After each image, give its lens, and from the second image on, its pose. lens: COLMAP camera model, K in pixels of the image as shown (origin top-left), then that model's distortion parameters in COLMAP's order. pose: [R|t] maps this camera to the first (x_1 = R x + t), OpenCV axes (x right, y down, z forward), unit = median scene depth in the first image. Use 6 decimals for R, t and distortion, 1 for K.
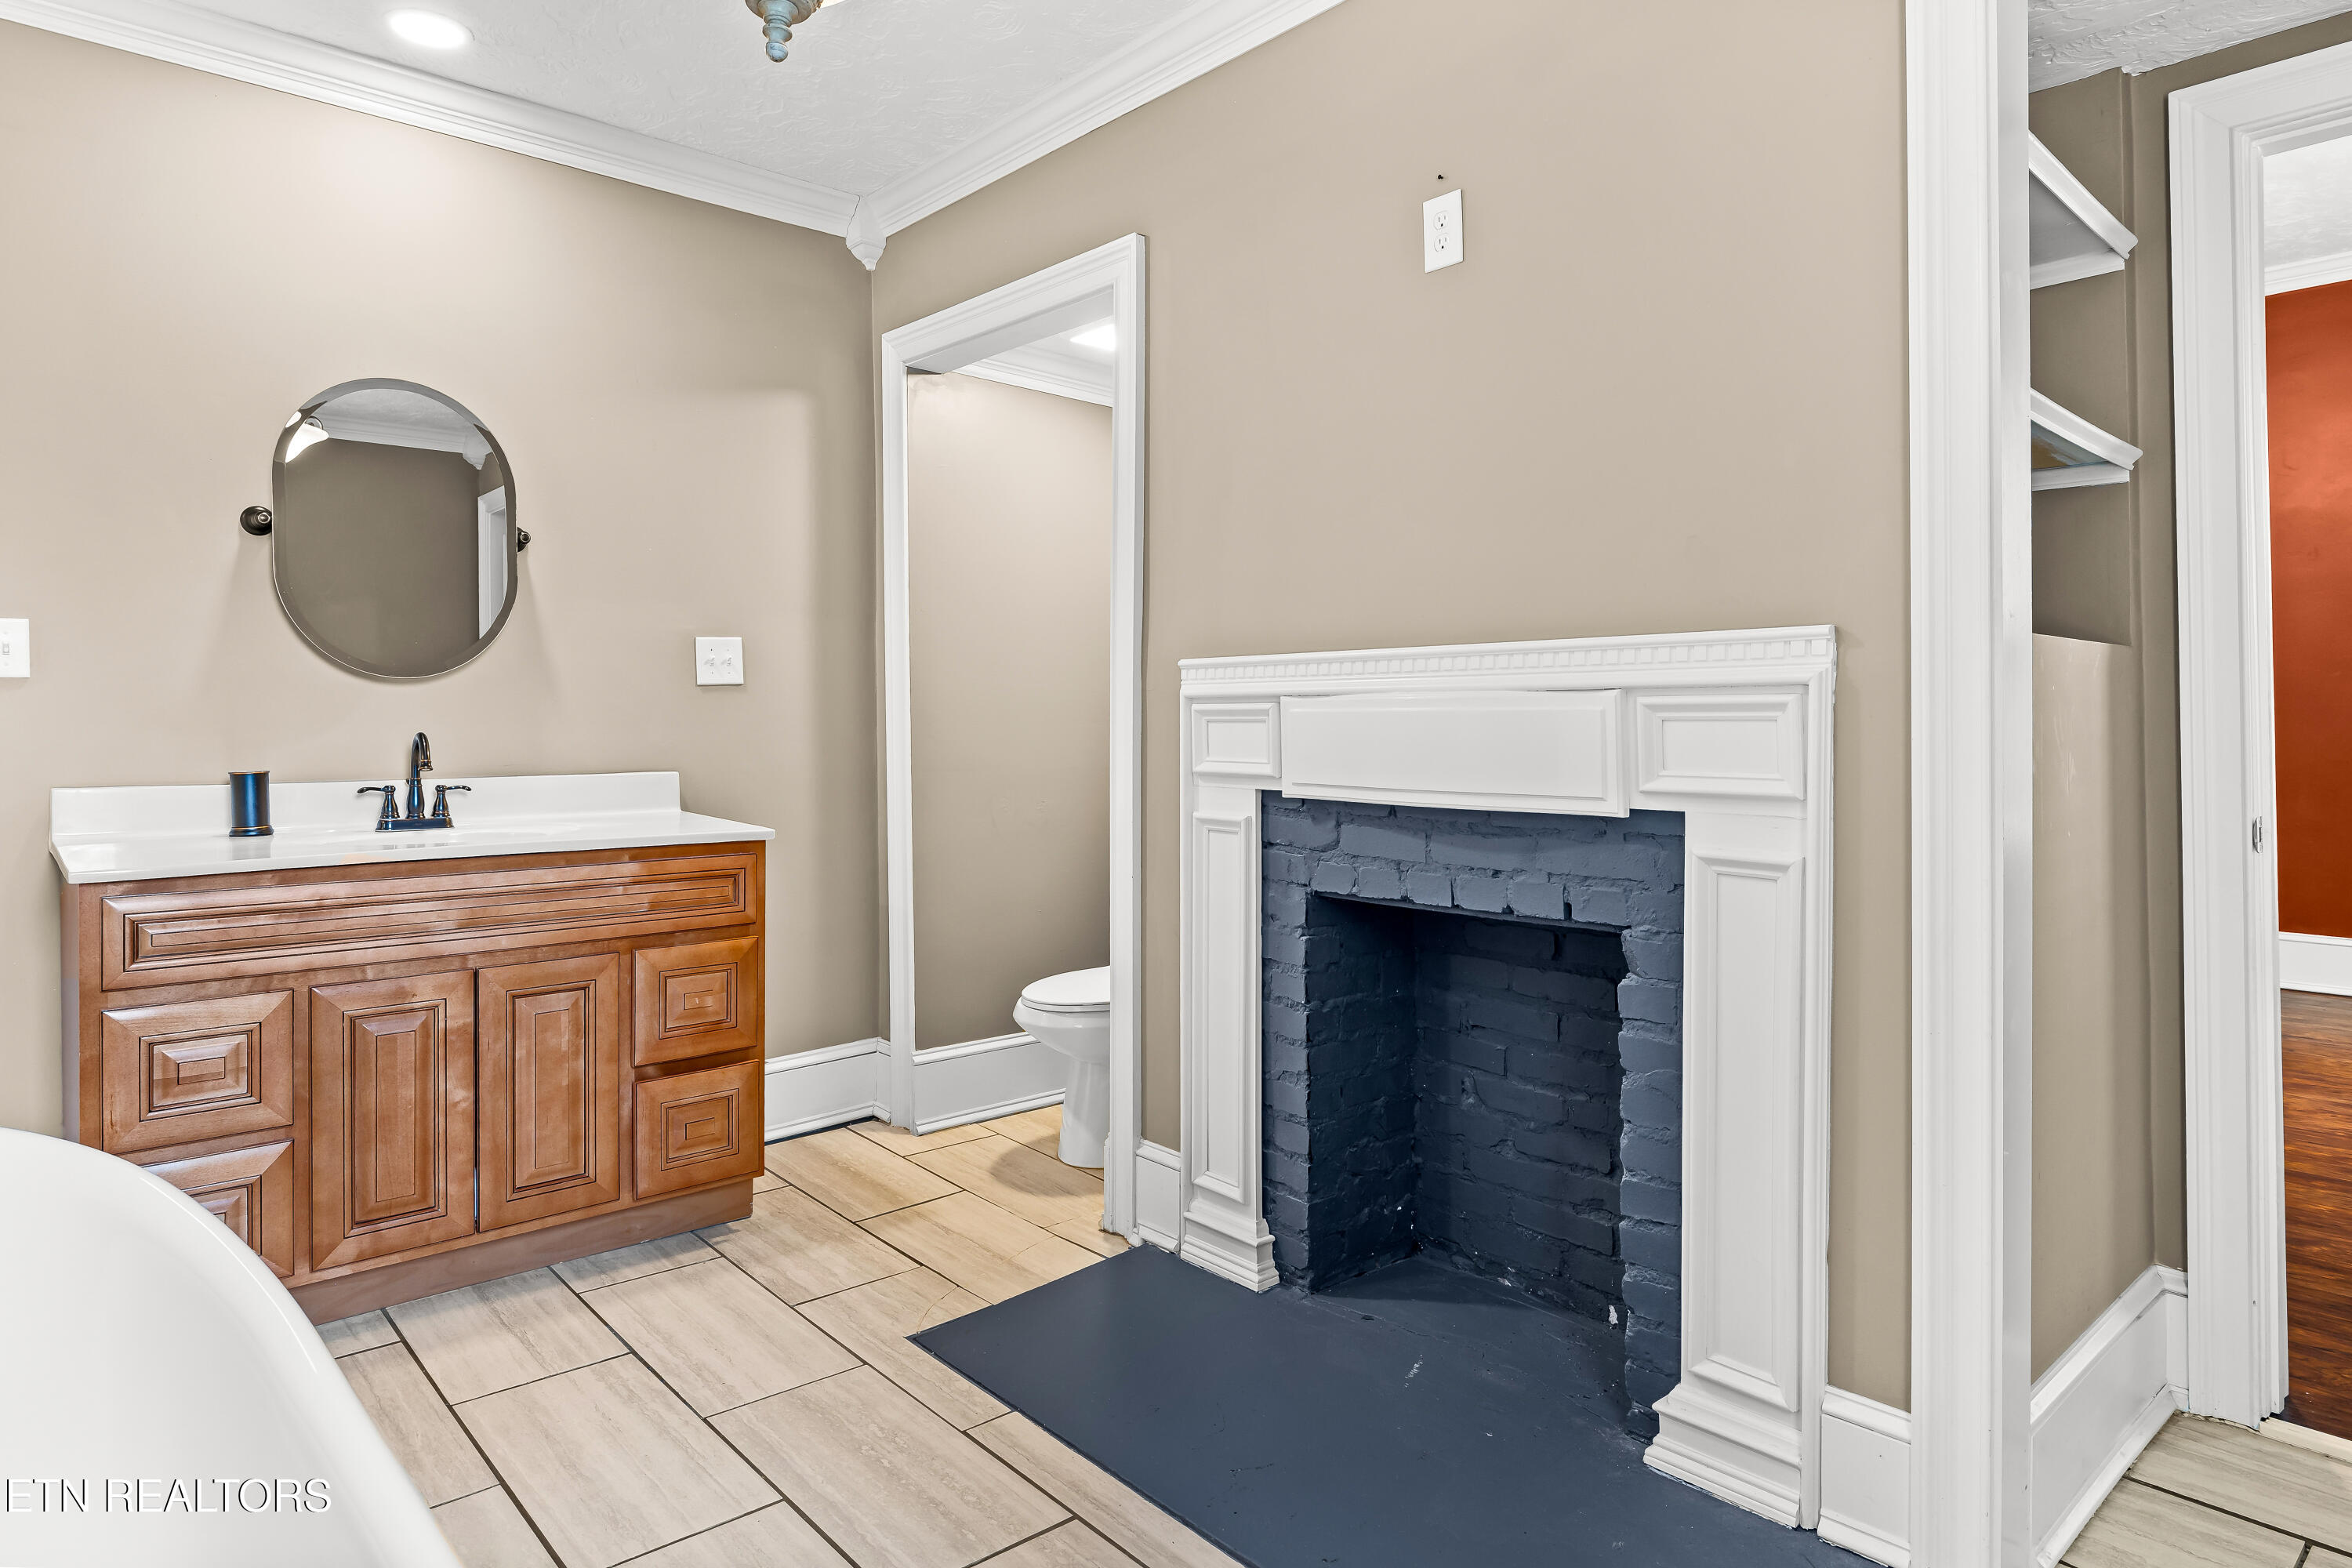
lens RADIAL K [[1390.9, 0, 1173.4], [0, 1390.9, 758.8], [0, 0, 1]] dist [0.000179, 0.000442]
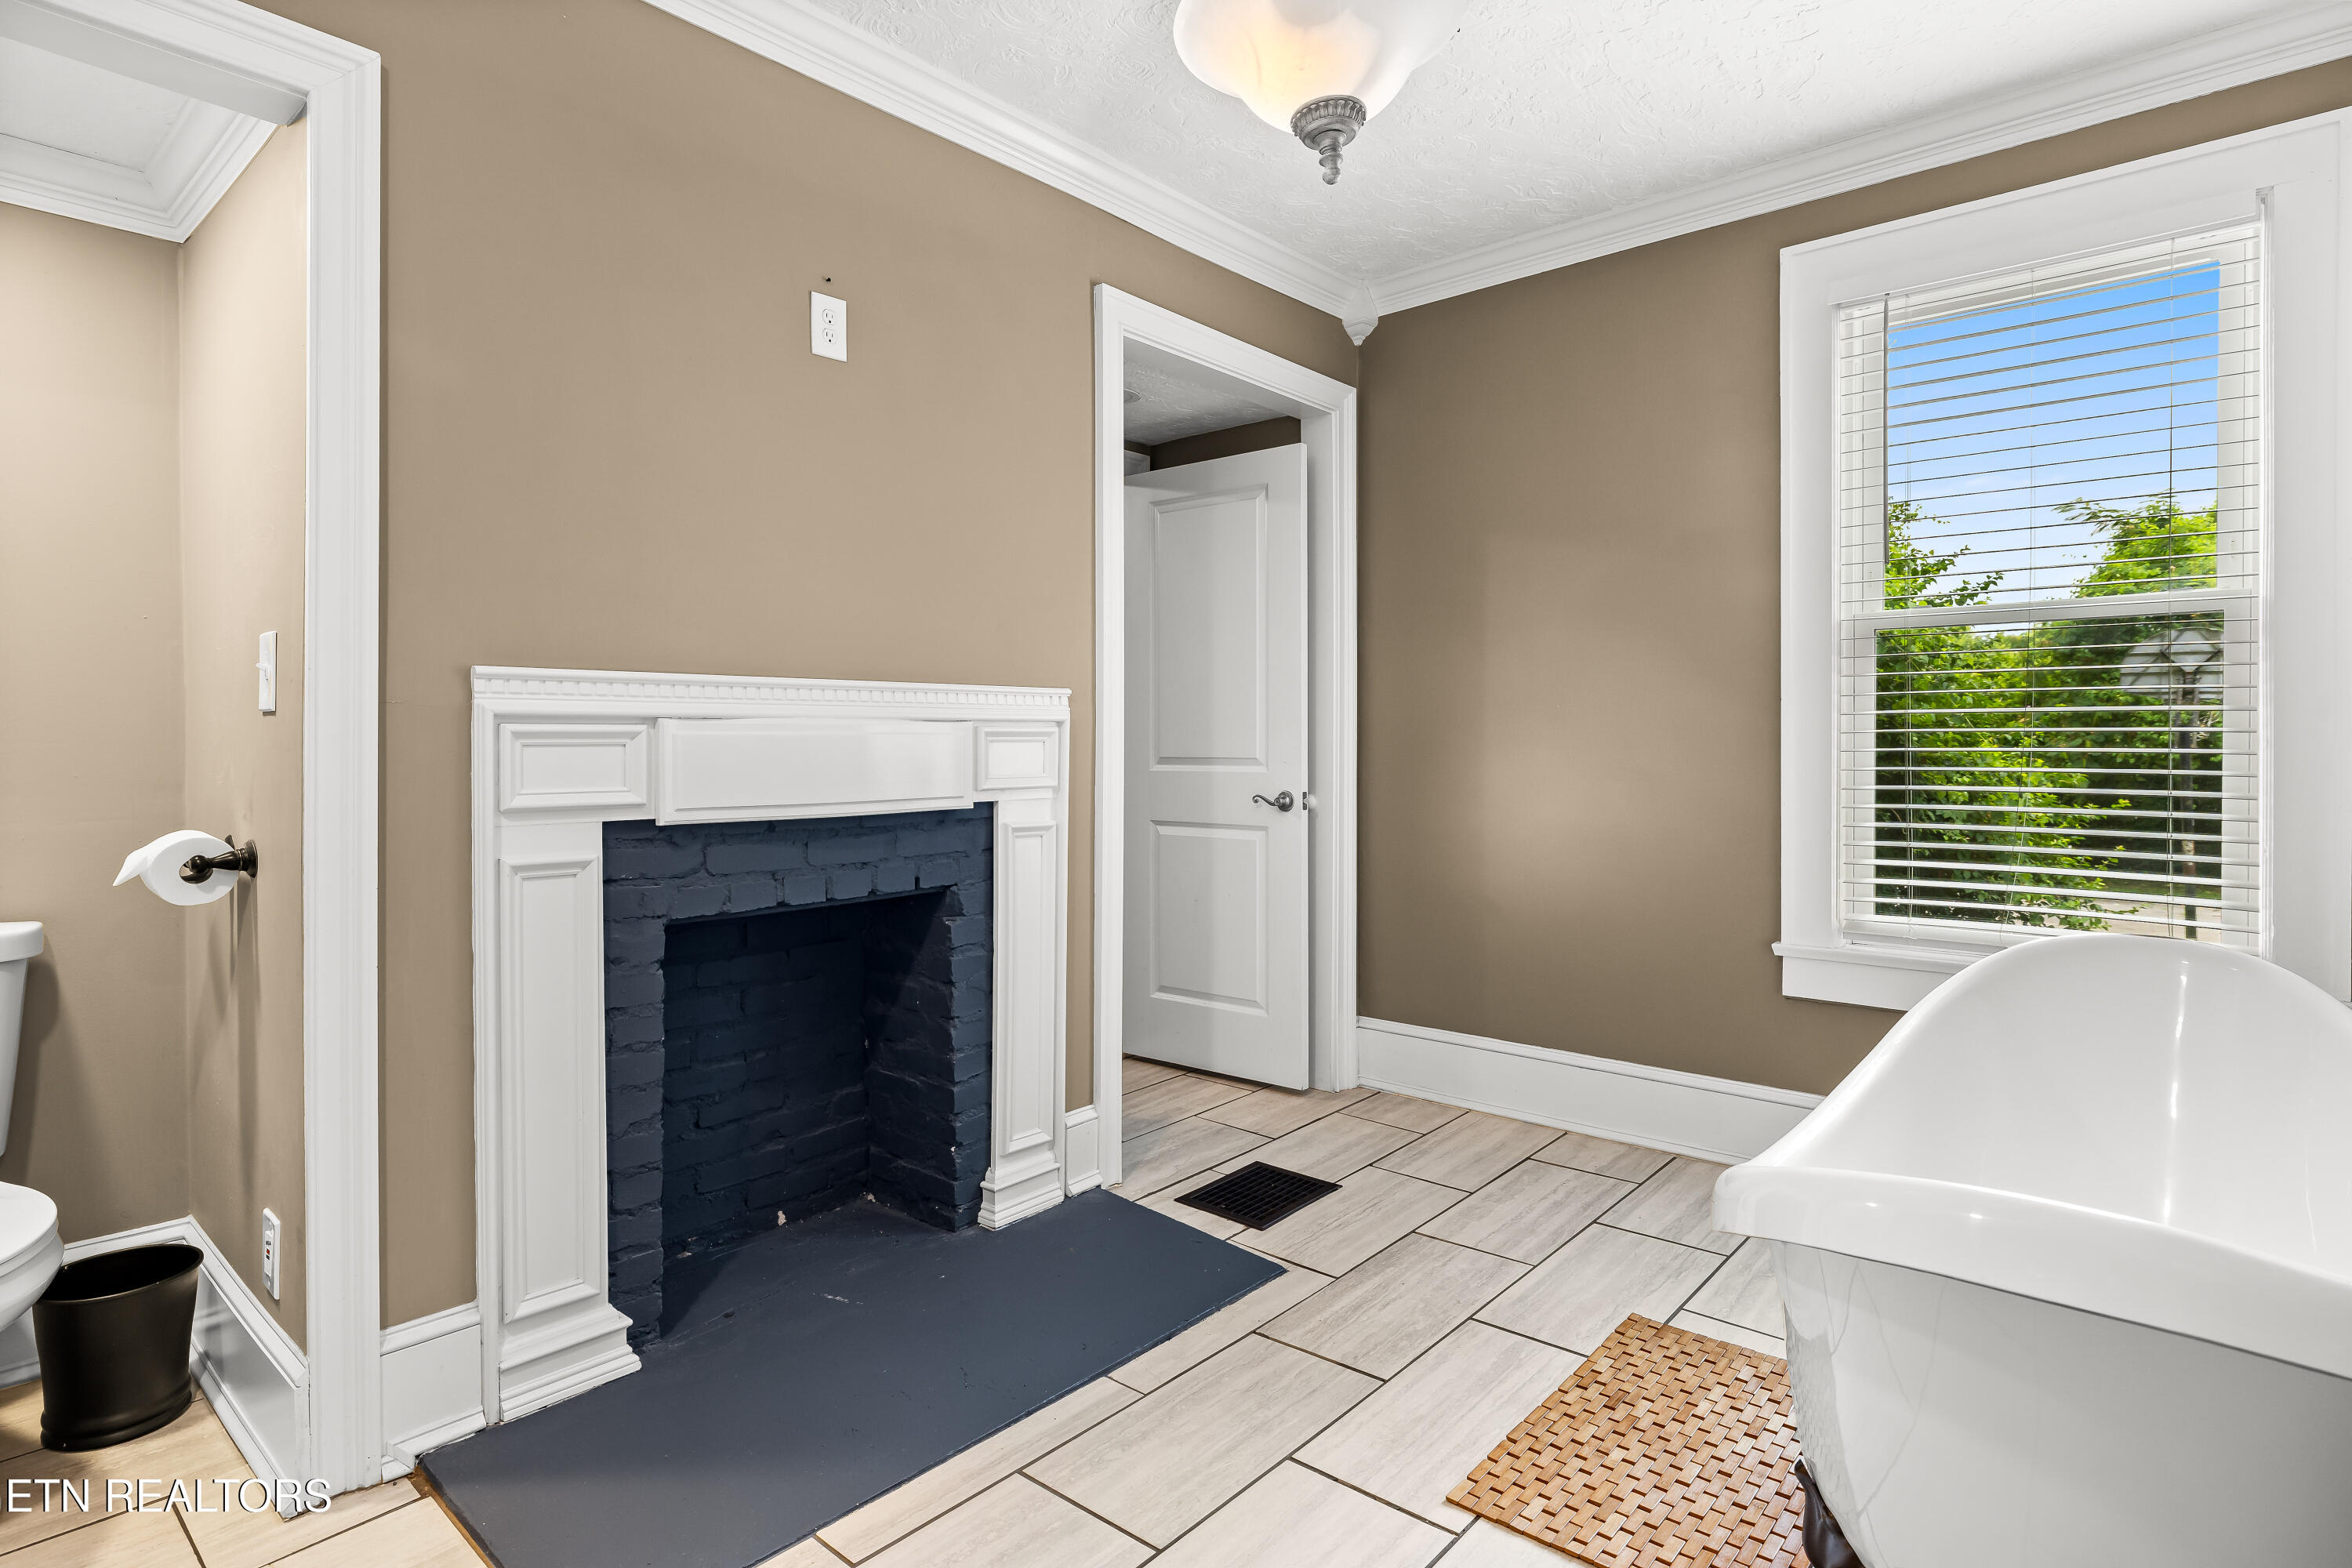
lens RADIAL K [[1182.3, 0, 1172.4], [0, 1182.3, 806.6], [0, 0, 1]] dist [0.002131, 0.000011]
pose [[-0.126668, -0.048963, 0.990736, -0.832219], [0.035360, 0.997923, 0.053839, -0.017375], [-0.991315, 0.041852, -0.124673, 0.829288]]
